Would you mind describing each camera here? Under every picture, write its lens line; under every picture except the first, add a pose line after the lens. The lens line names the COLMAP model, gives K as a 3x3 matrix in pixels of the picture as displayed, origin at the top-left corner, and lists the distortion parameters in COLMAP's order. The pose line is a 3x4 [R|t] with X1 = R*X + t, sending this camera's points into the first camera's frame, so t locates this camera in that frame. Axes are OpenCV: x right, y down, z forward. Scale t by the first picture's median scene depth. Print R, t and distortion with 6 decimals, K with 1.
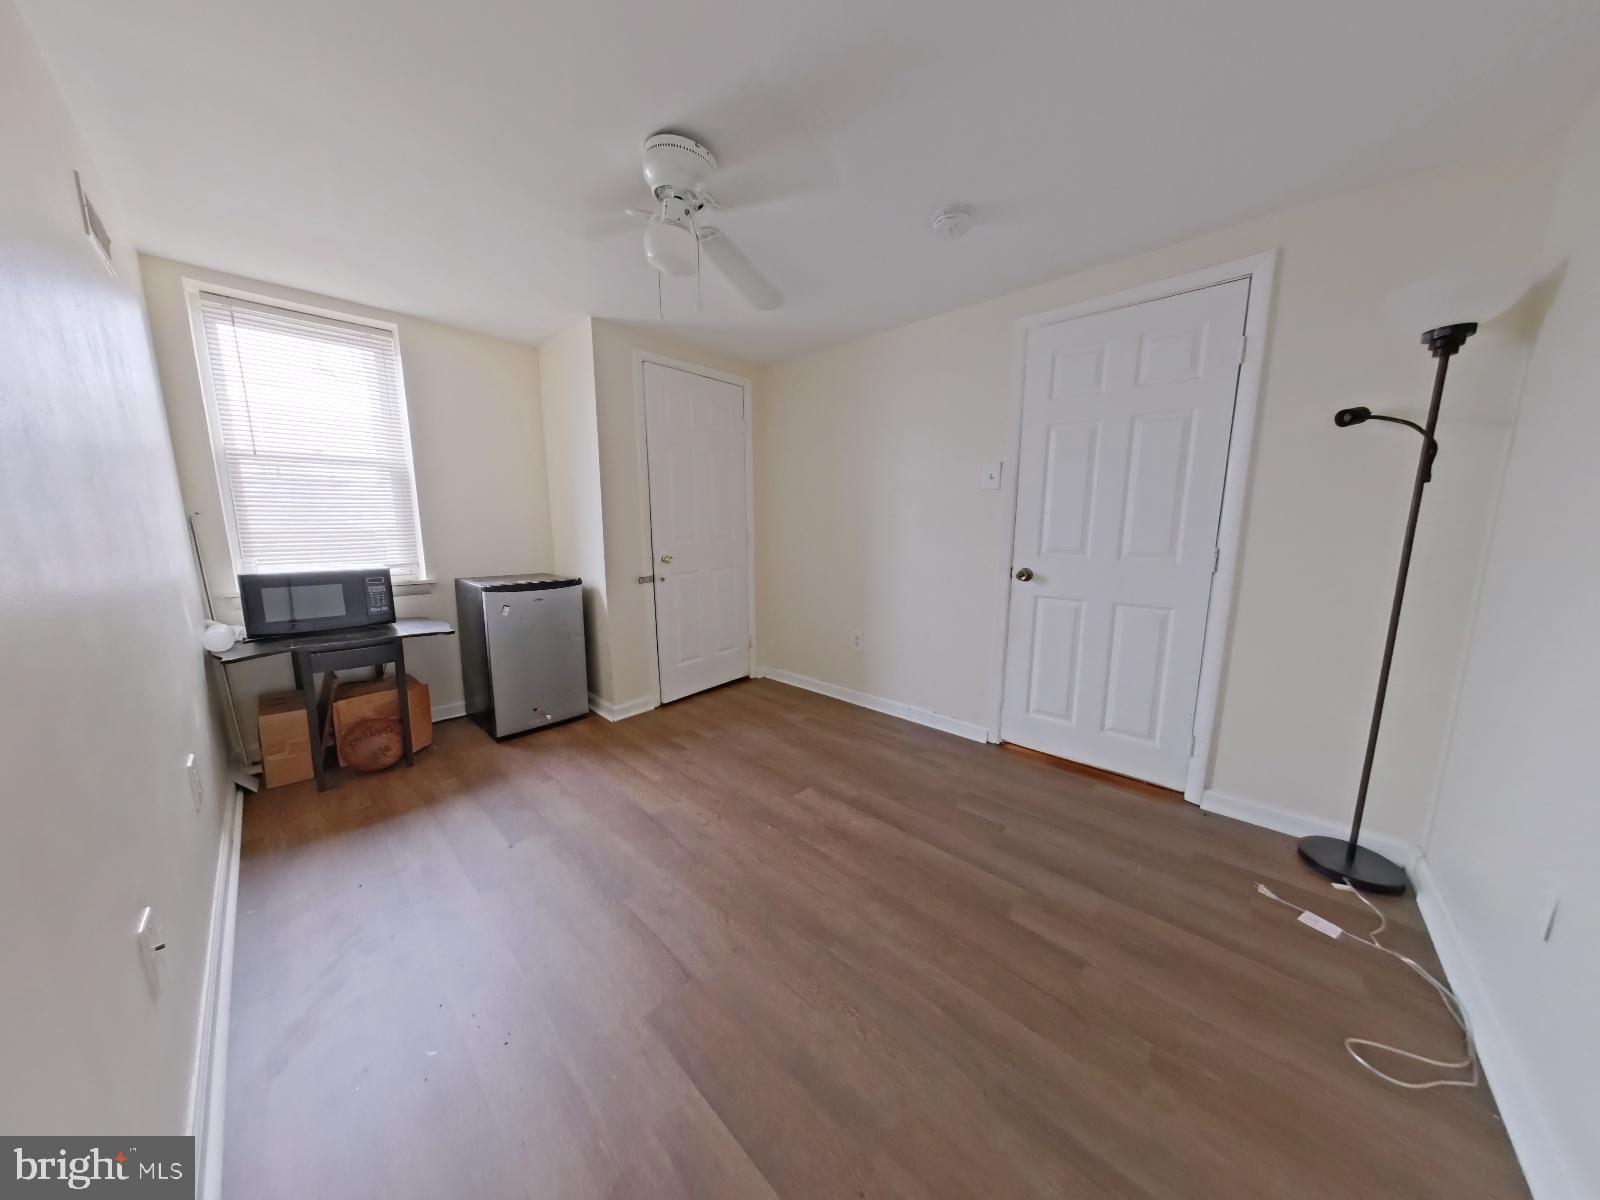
lens RADIAL K [[497.9, 0, 800.0], [0, 497.9, 600.0], [0, 0, 1]] dist [-0.000352, -0.000061]
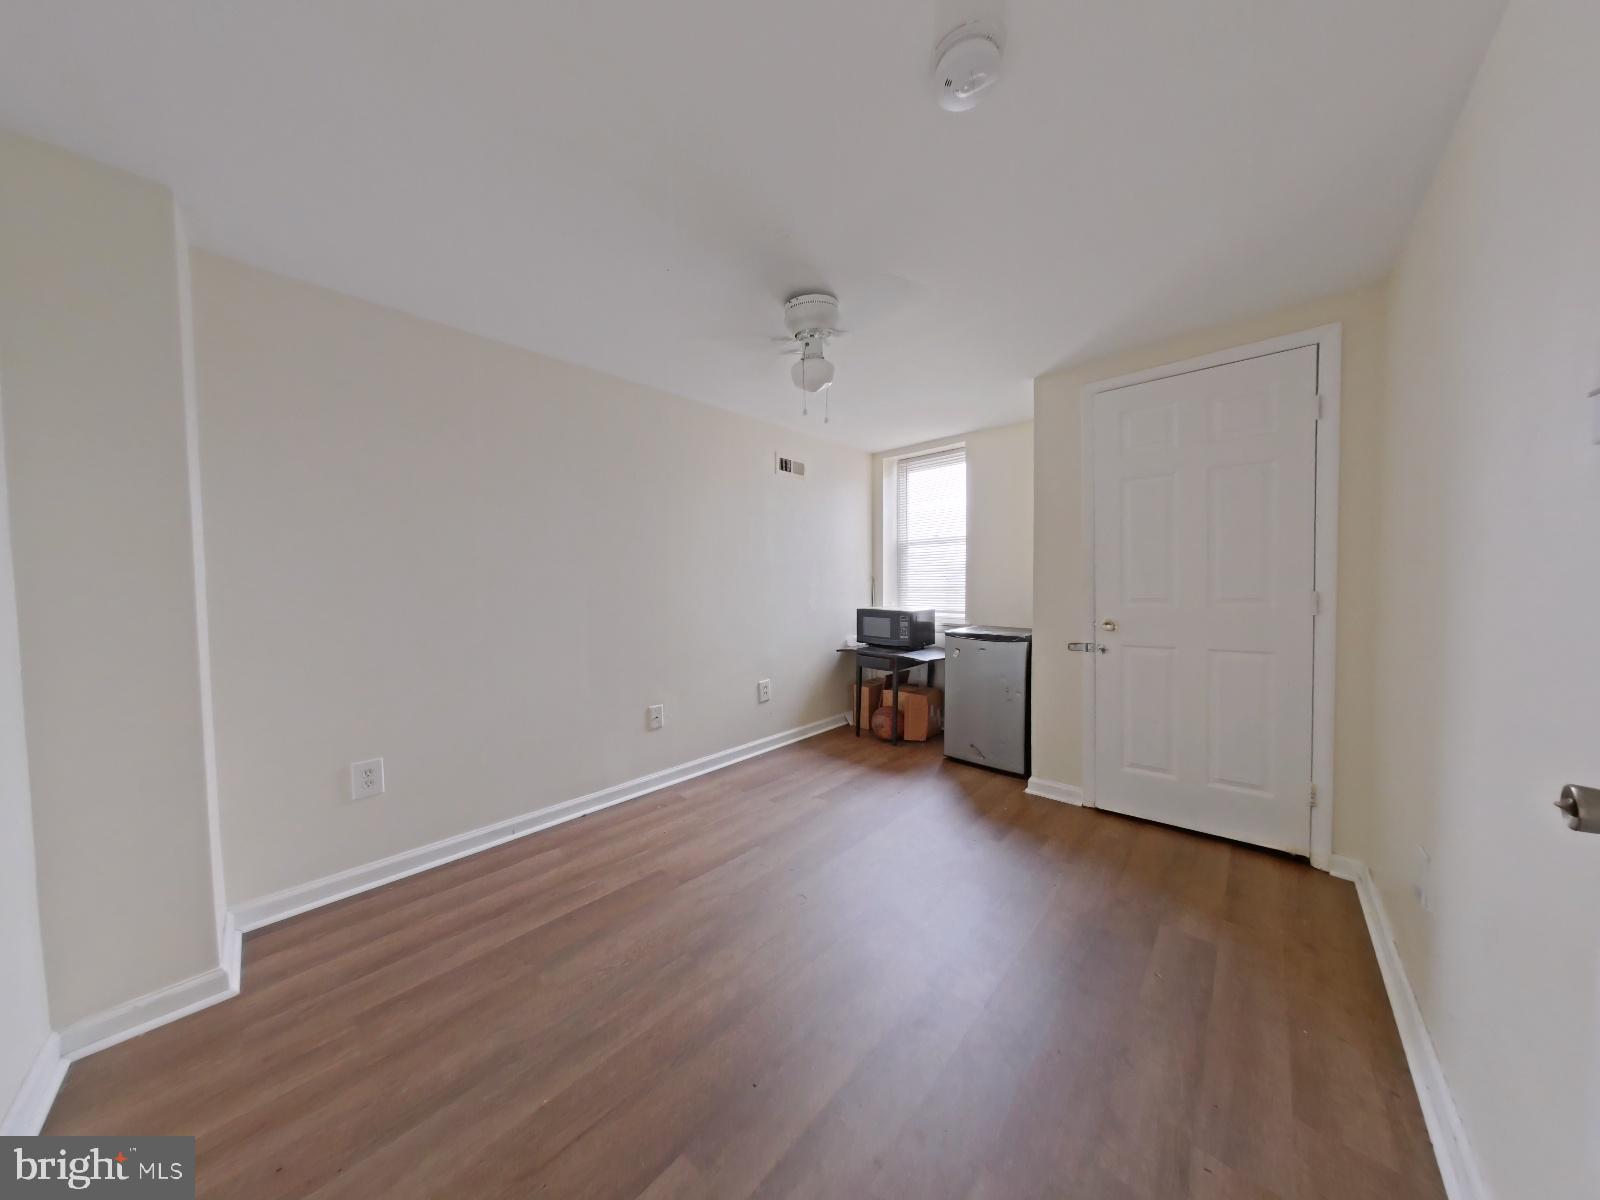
lens RADIAL K [[497.9, 0, 800.0], [0, 497.9, 600.0], [0, 0, 1]] dist [-0.000352, -0.000061]
pose [[0.001248, 0.037390, -0.999300, 0.613911], [-0.143264, 0.988999, 0.036826, -0.095787], [0.989684, 0.143118, 0.006591, 0.593665]]
